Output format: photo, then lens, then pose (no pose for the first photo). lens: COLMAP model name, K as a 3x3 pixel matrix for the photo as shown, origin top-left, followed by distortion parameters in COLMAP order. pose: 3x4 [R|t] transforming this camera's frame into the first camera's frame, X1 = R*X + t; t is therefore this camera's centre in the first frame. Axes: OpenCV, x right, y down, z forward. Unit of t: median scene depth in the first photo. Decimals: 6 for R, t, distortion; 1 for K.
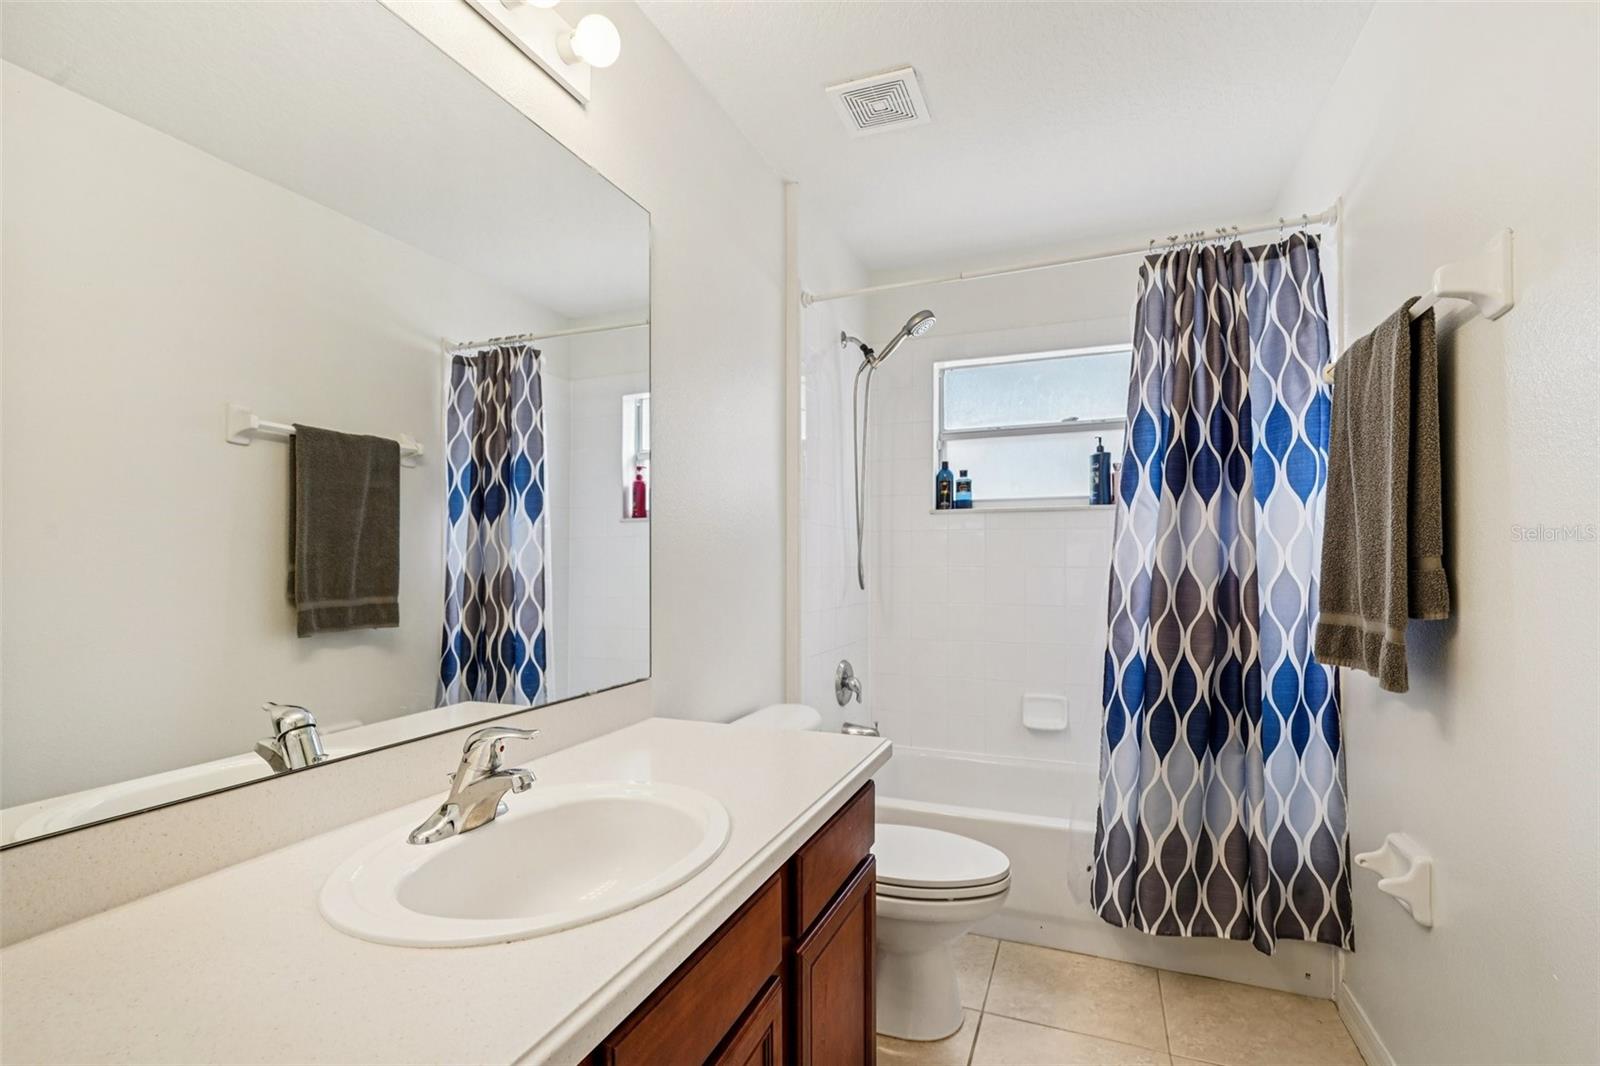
lens RADIAL K [[729.9, 0, 794.8], [0, 729.9, 546.7], [0, 0, 1]] dist [-0.008830, 0.003331]
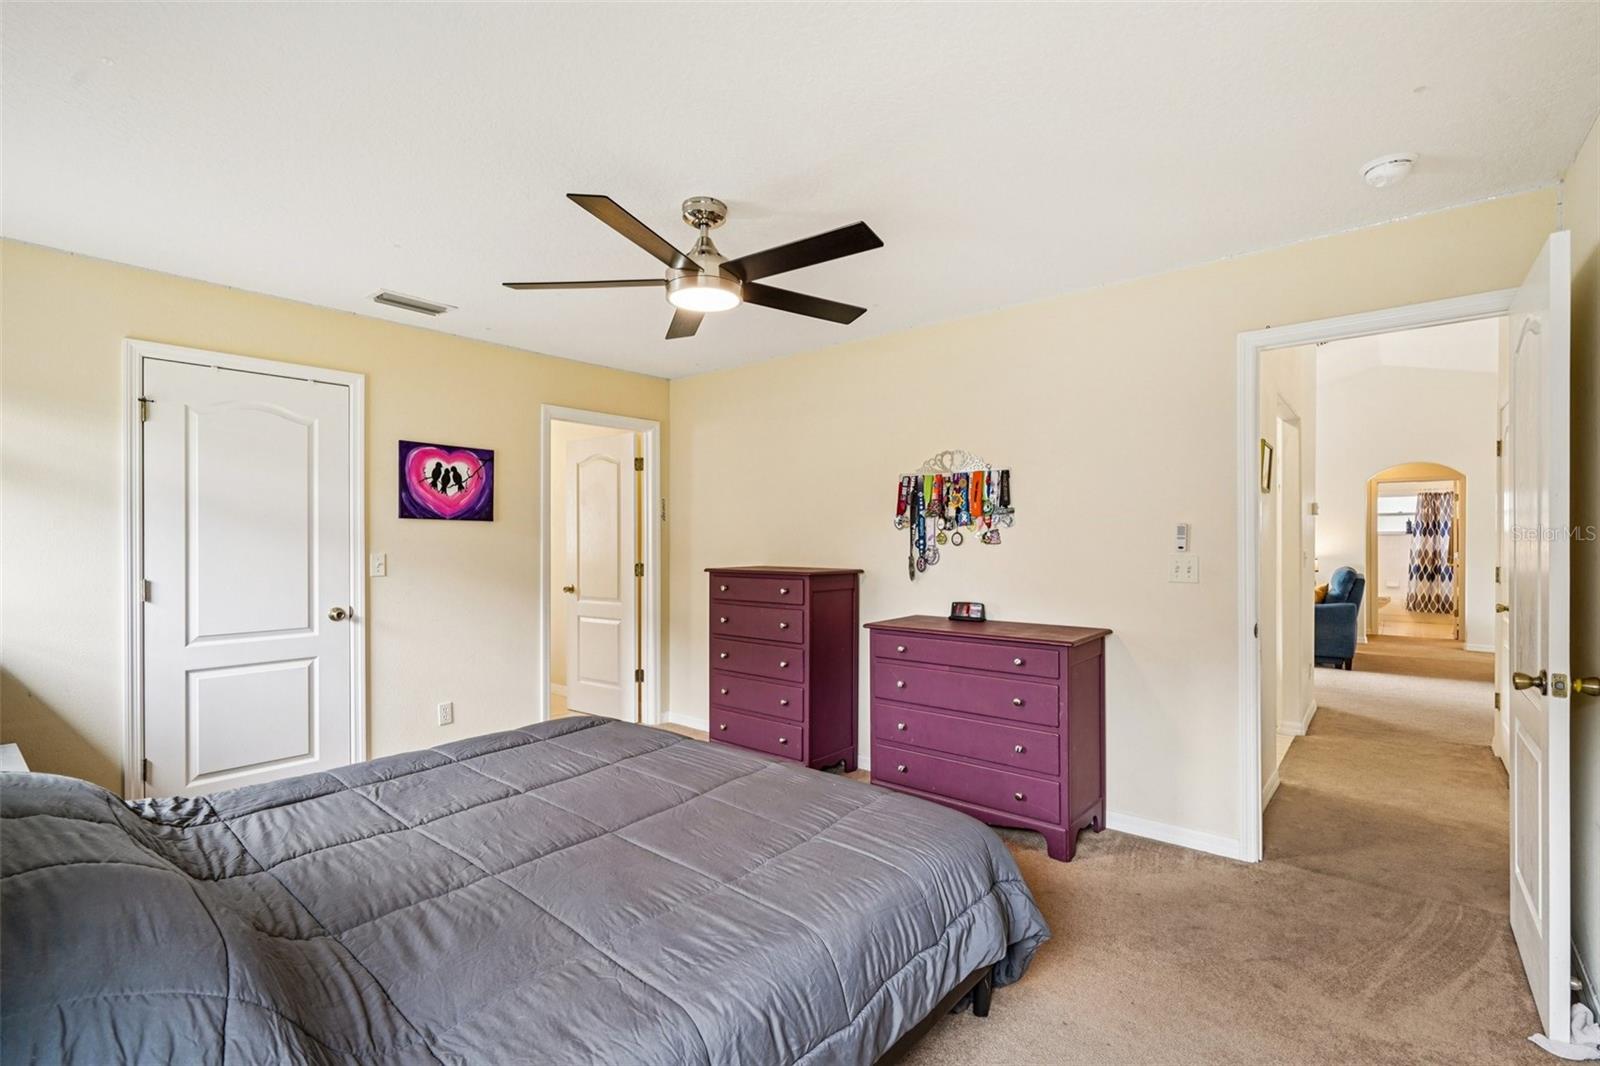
lens RADIAL K [[729.9, 0, 797.7], [0, 729.9, 535.3], [0, 0, 1]] dist [-0.008830, 0.003331]
pose [[0.953519, 0.001144, -0.301332, -2.478538], [0.004249, 0.999842, 0.017242, -0.198533], [0.301304, -0.017721, 0.953363, -5.987671]]
